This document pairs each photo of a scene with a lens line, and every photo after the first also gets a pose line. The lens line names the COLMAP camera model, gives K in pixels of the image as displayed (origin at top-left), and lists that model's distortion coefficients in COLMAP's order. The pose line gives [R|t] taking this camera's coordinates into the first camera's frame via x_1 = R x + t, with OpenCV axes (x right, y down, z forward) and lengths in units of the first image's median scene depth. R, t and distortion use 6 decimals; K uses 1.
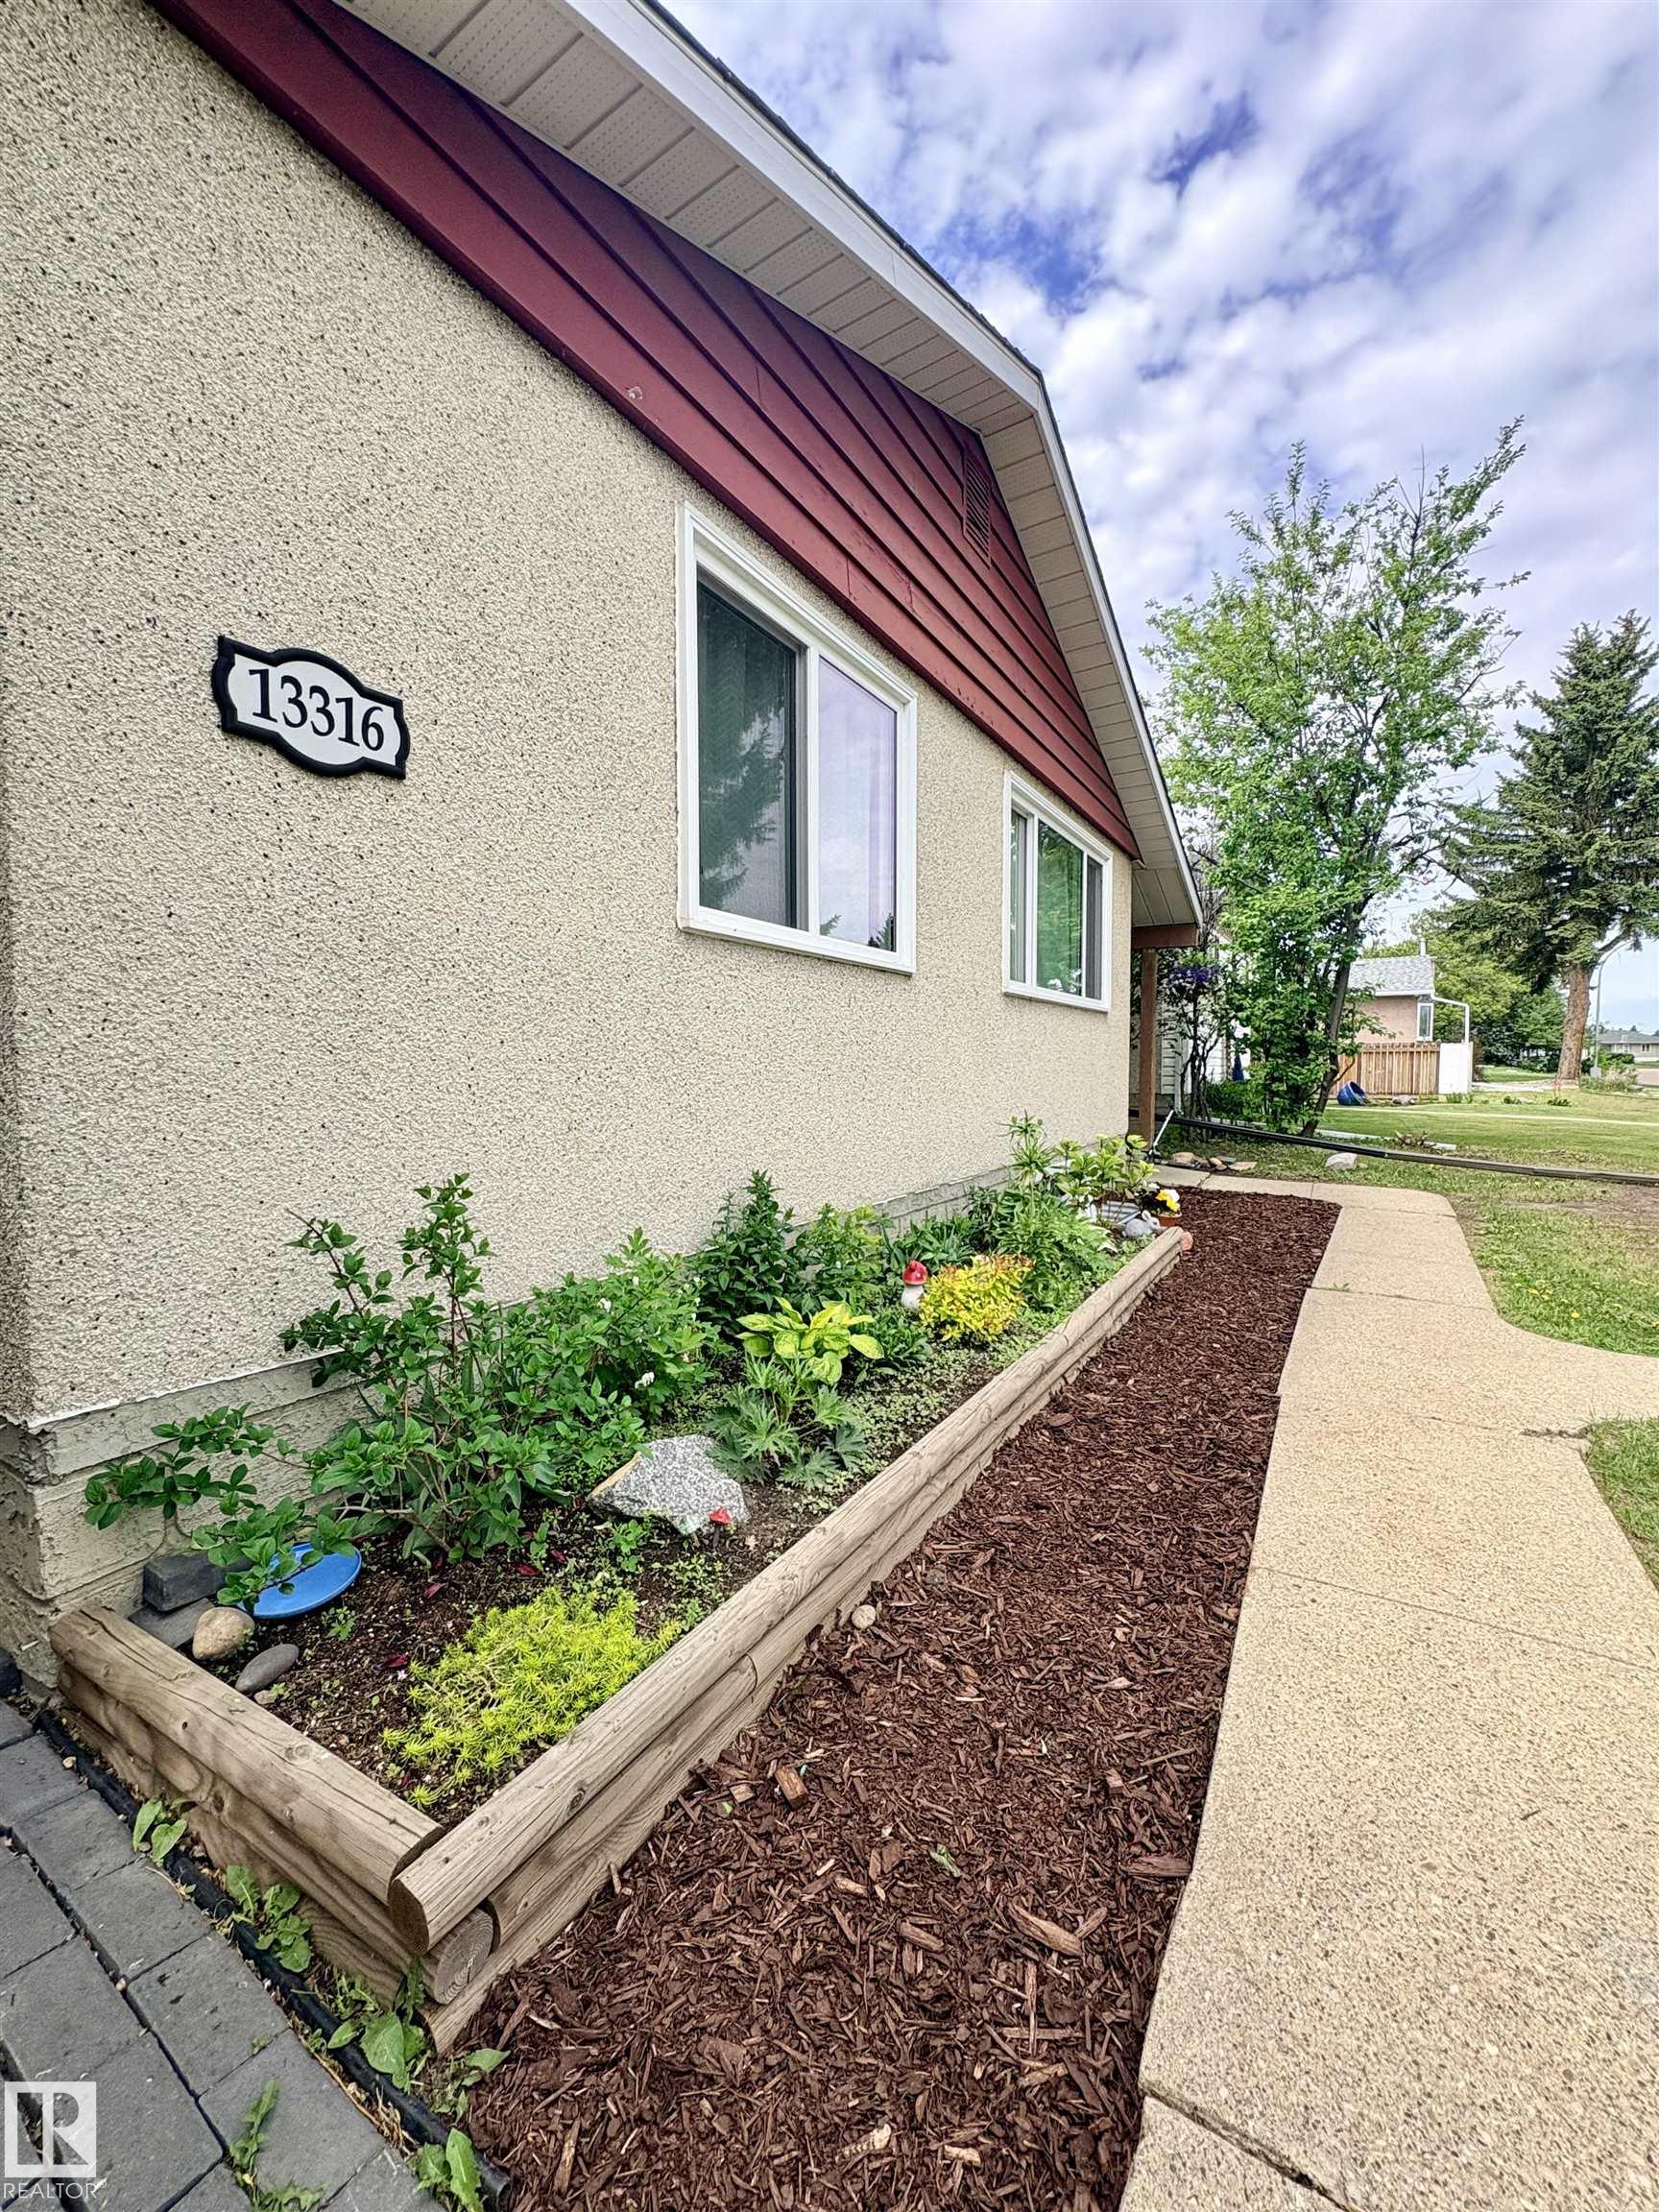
lens RADIAL K [[880.2, 0, 829.5], [0, 880.2, 1106.0], [0, 0, 1]] dist [0.000524, -0.000191]
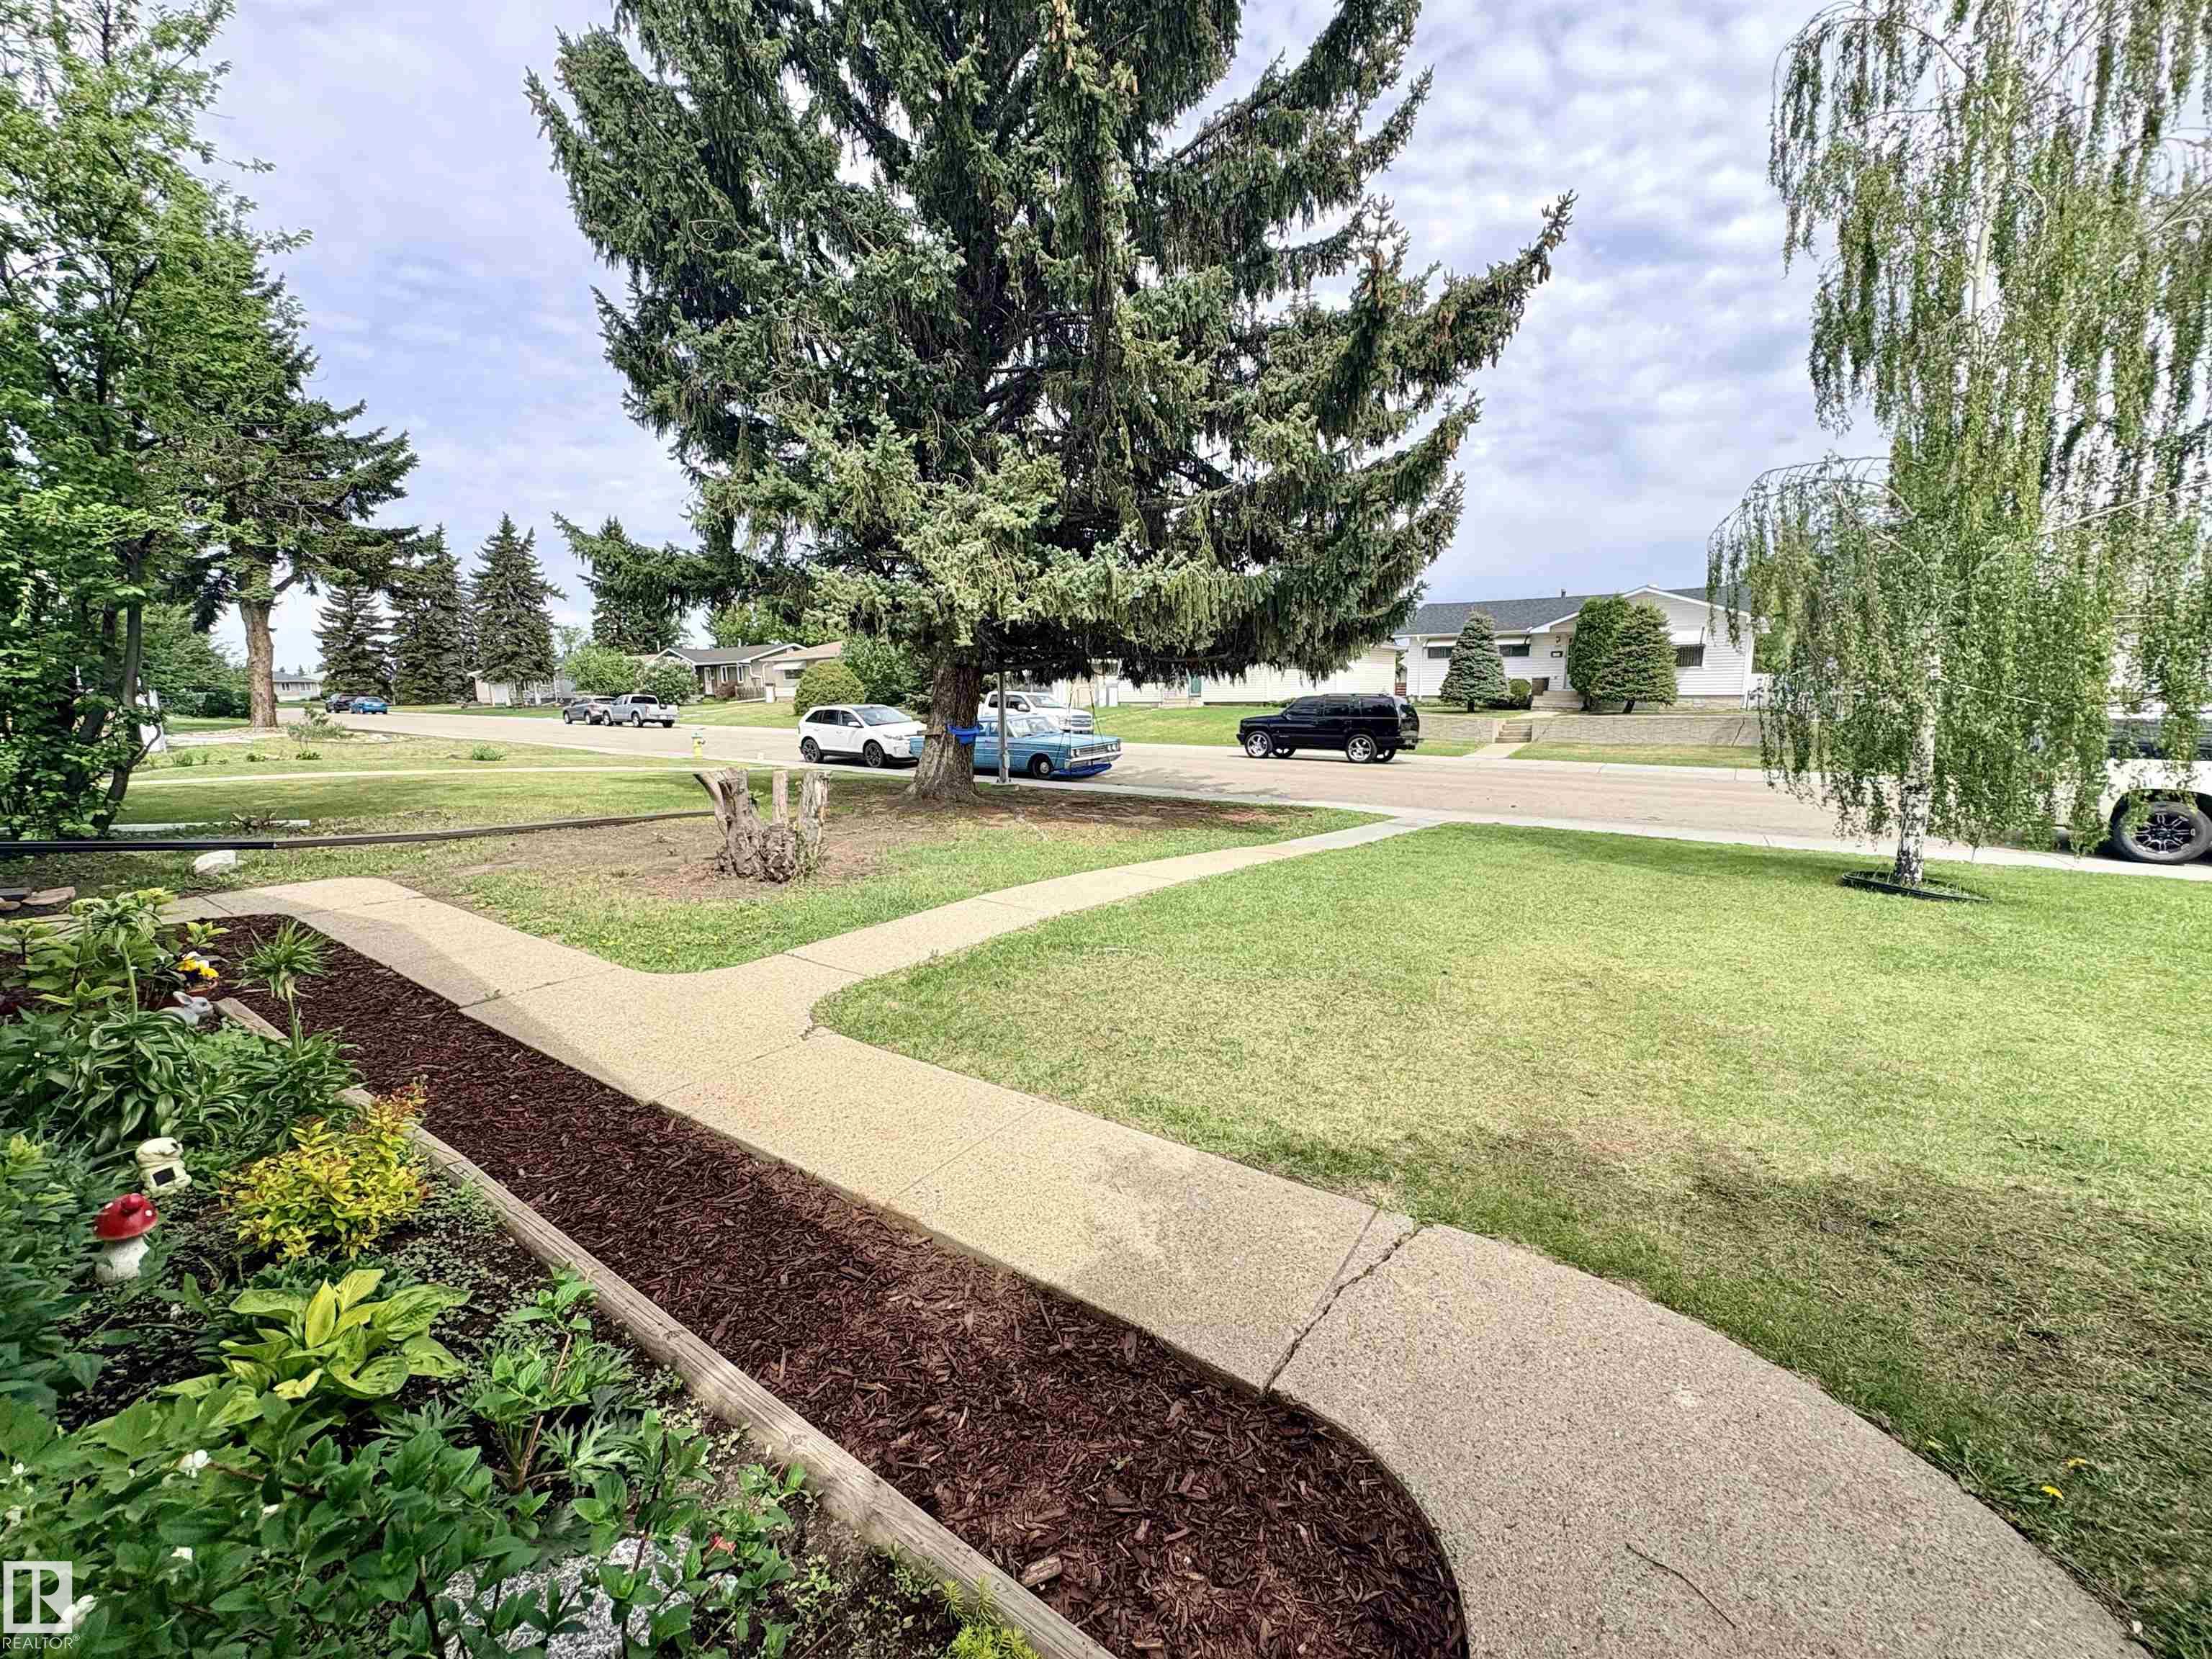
lens RADIAL K [[879.3, 0, 1106.0], [0, 879.3, 829.5], [0, 0, 1]] dist [0.000296, 0.000085]
pose [[0.069128, -0.156410, 0.985270, -0.681913], [0.059790, 0.986507, 0.152412, -0.185829], [-0.995814, 0.048373, 0.077547, 0.587999]]
